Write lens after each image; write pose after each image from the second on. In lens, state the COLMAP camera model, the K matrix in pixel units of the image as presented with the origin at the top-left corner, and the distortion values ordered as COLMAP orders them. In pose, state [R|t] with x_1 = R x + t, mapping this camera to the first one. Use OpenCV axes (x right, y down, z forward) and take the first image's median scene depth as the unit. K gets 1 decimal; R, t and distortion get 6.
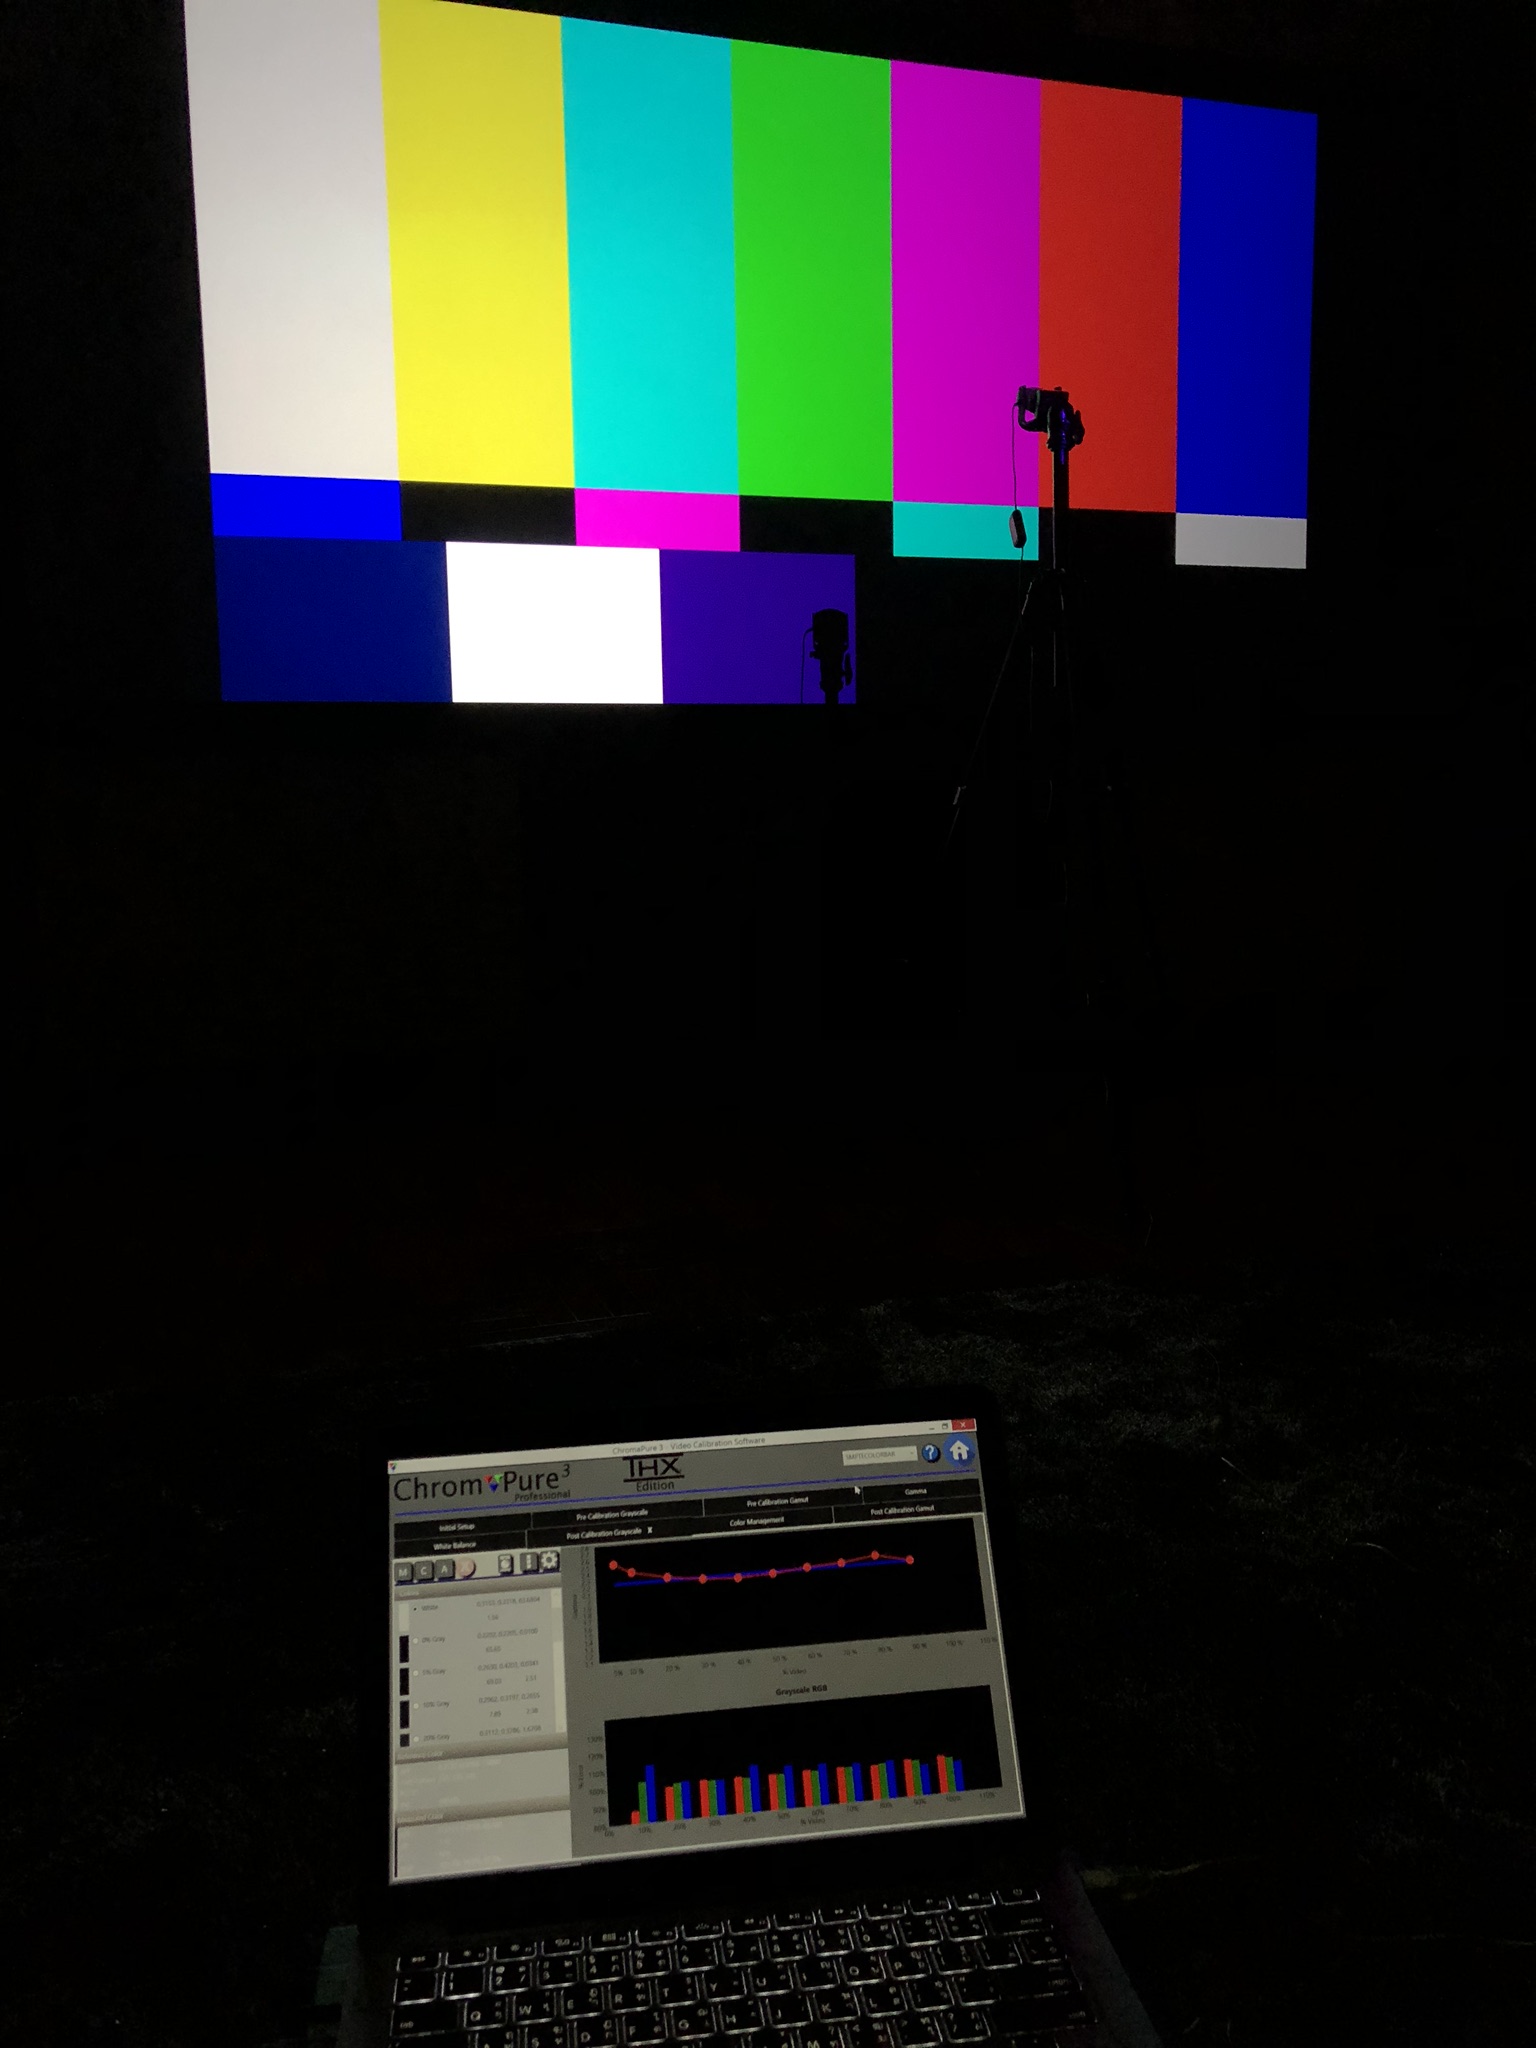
lens RADIAL K [[1669.2, 0, 761.7], [0, 1669.2, 1028.8], [0, 0, 1]] dist [-0.002462, 0.091513]
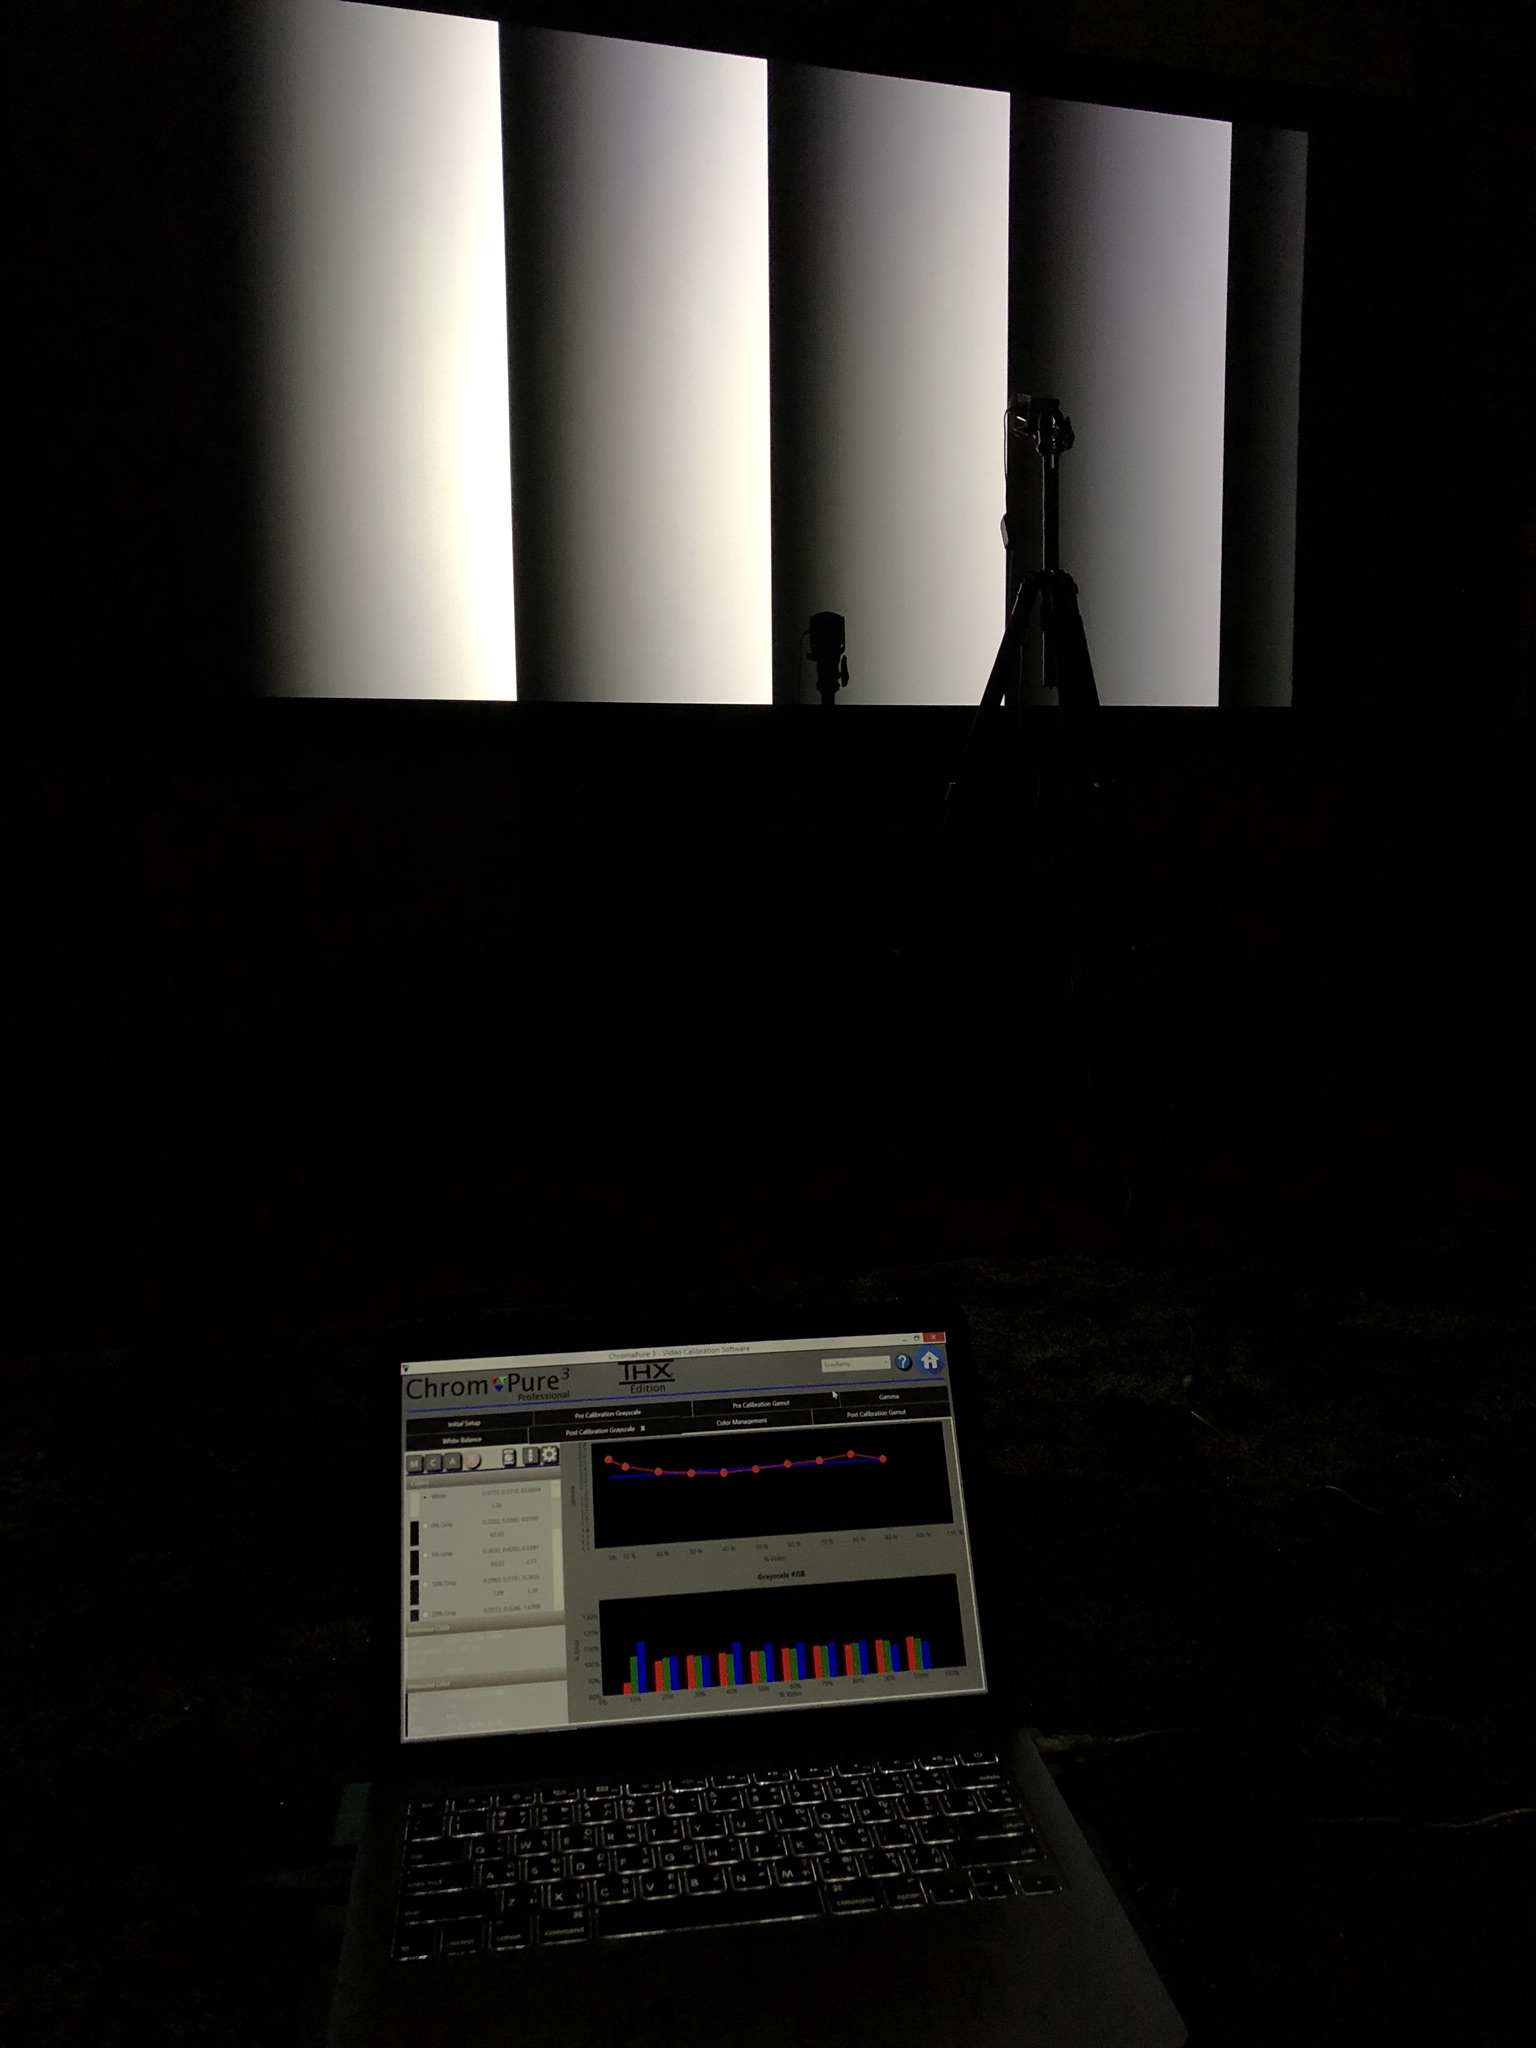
lens RADIAL K [[1678.7, 0, 768.0], [0, 1678.7, 1024.0], [0, 0, 1]] dist [0.039990, 0.003358]
pose [[0.999964, 0.007112, 0.004666, 0.007498], [-0.007052, 0.999895, -0.012688, 0.052961], [-0.004756, 0.012655, 0.999909, -0.096712]]
